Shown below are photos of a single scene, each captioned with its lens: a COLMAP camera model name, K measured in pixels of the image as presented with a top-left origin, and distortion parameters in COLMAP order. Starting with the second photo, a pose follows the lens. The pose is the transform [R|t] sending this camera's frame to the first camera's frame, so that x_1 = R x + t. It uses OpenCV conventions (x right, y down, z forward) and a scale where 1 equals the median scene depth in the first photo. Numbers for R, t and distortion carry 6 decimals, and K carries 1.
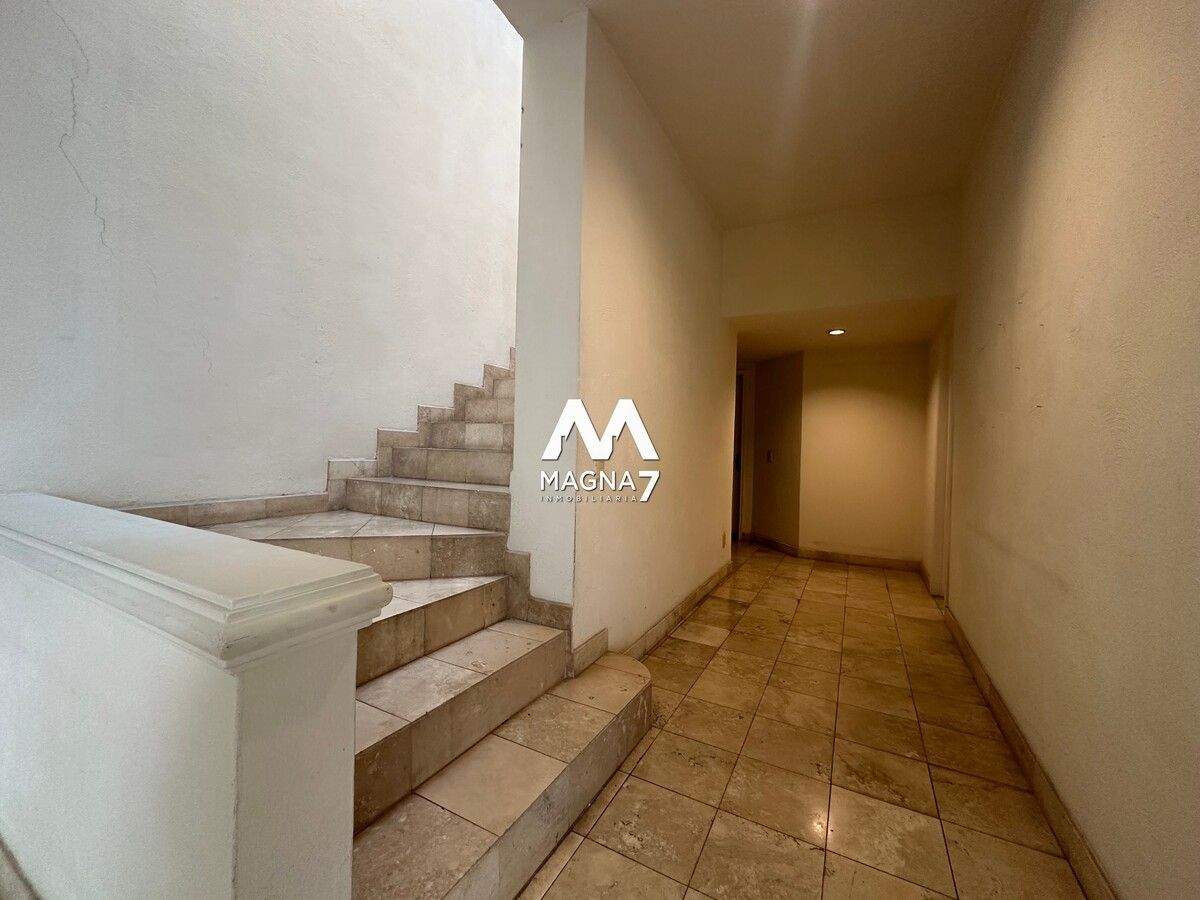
lens RADIAL K [[478.5, 0, 600.7], [0, 478.5, 450.6], [0, 0, 1]] dist [-0.001818, 0.000645]
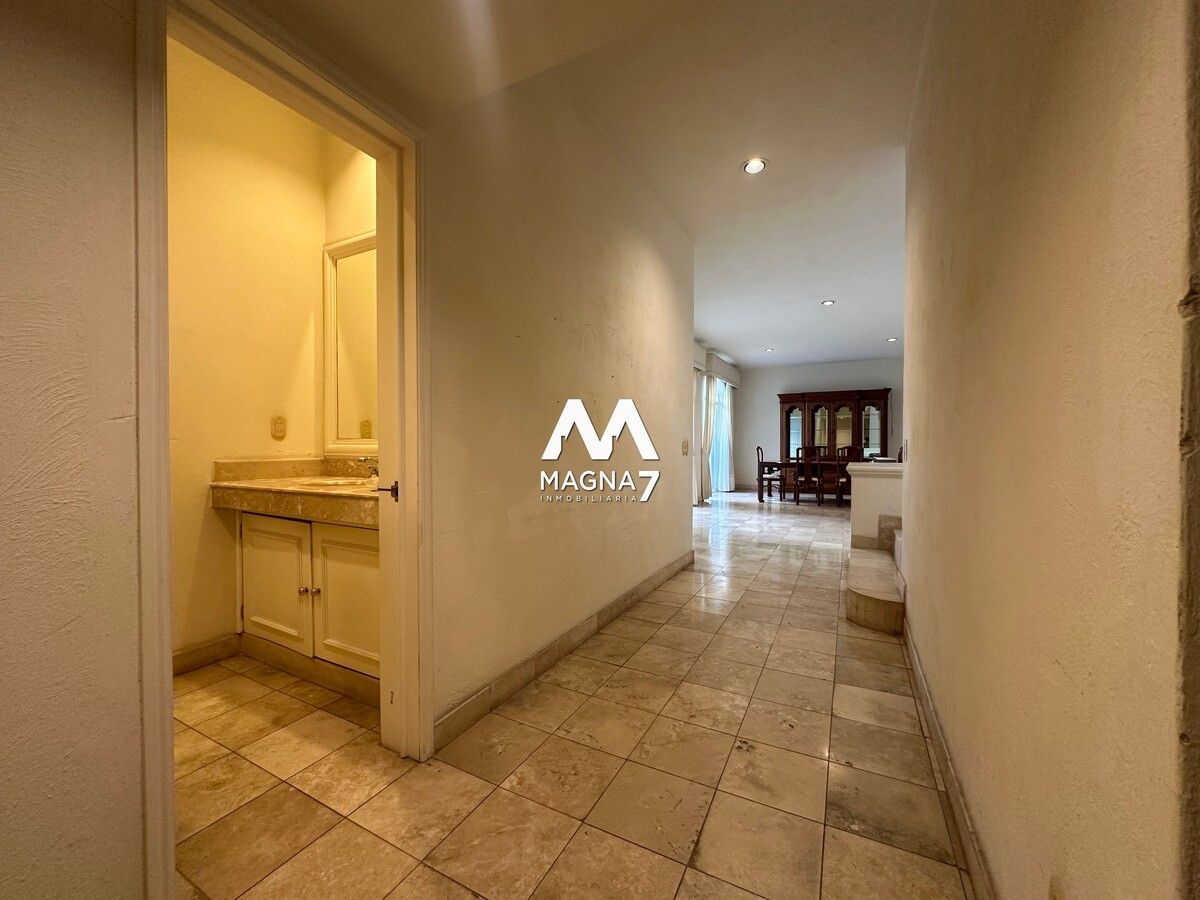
lens RADIAL K [[478.5, 0, 600.7], [0, 478.5, 450.6], [0, 0, 1]] dist [-0.001818, 0.000645]
pose [[-0.999604, -0.024401, -0.014043, 0.678538], [-0.024673, 0.999505, 0.019505, 0.023985], [0.013560, 0.019844, -0.999711, 1.839289]]
